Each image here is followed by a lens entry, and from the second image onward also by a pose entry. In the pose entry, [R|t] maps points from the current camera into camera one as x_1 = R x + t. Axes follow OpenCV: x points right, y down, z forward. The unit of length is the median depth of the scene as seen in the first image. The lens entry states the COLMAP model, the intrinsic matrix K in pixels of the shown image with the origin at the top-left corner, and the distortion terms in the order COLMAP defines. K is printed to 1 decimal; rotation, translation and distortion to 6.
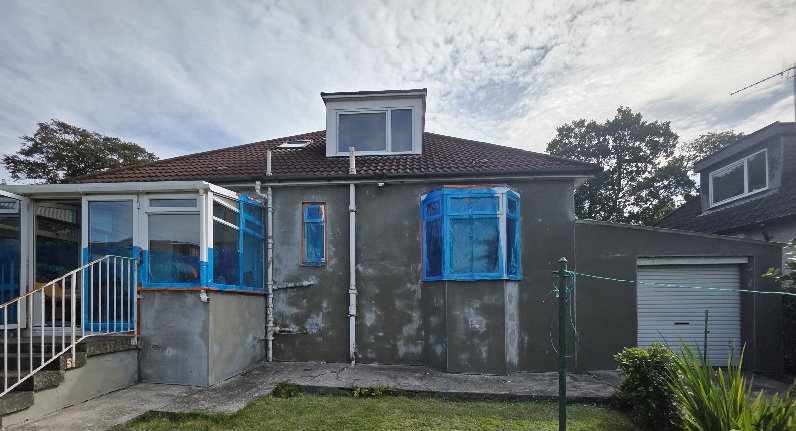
lens RADIAL K [[319.7, 0, 397.9], [0, 319.7, 299.9], [0, 0, 1]] dist [0.022065, 0.000094]
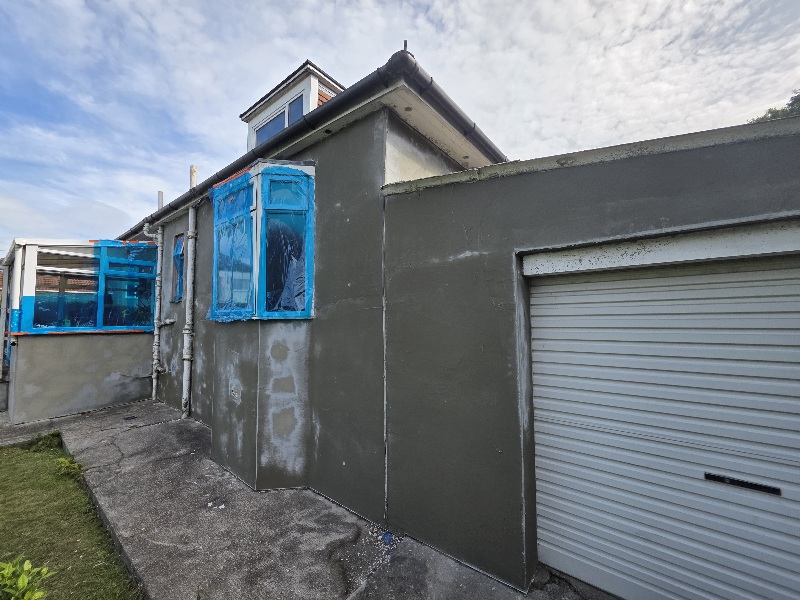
lens RADIAL K [[323.1, 0, 400.0], [0, 323.1, 300.0], [0, 0, 1]] dist [0.001056, -0.000006]
pose [[0.813192, -0.031919, -0.581120, 0.809664], [0.006505, 0.998931, -0.045766, -0.064687], [0.581960, 0.033436, 0.812530, 0.619251]]
